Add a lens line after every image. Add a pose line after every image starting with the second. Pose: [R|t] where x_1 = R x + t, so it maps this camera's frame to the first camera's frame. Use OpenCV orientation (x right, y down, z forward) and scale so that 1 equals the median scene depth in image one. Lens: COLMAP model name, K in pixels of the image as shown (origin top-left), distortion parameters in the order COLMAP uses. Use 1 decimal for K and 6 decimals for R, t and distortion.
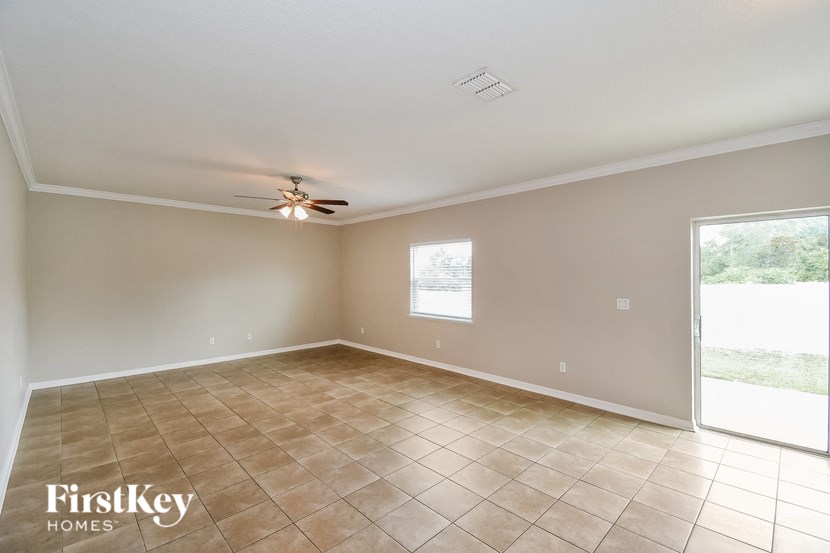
lens RADIAL K [[362.8, 0, 415.0], [0, 362.8, 276.5], [0, 0, 1]] dist [-0.000212, 0.000014]
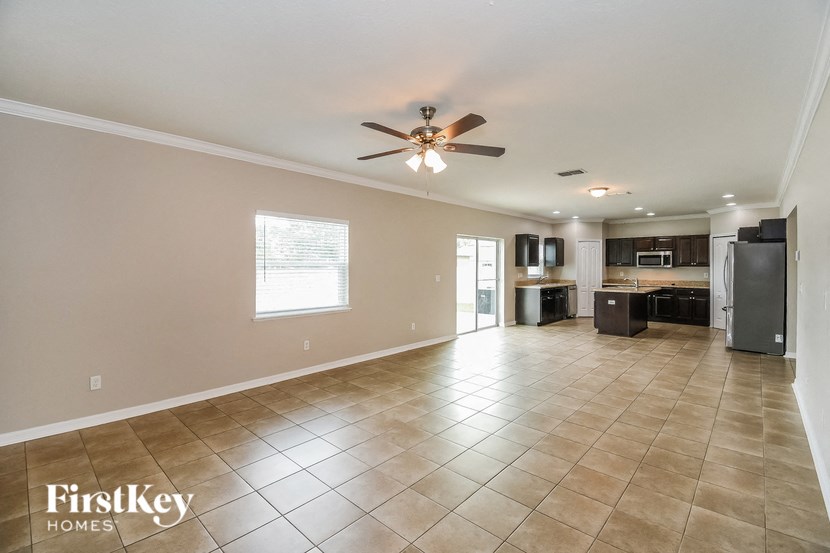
lens RADIAL K [[372.4, 0, 424.1], [0, 372.4, 267.6], [0, 0, 1]] dist [0.013090, -0.000353]
pose [[-0.068122, -0.012598, 0.997597, -1.260786], [-0.004239, 0.999915, 0.012338, 0.007563], [-0.997668, -0.003388, -0.068170, 1.304748]]
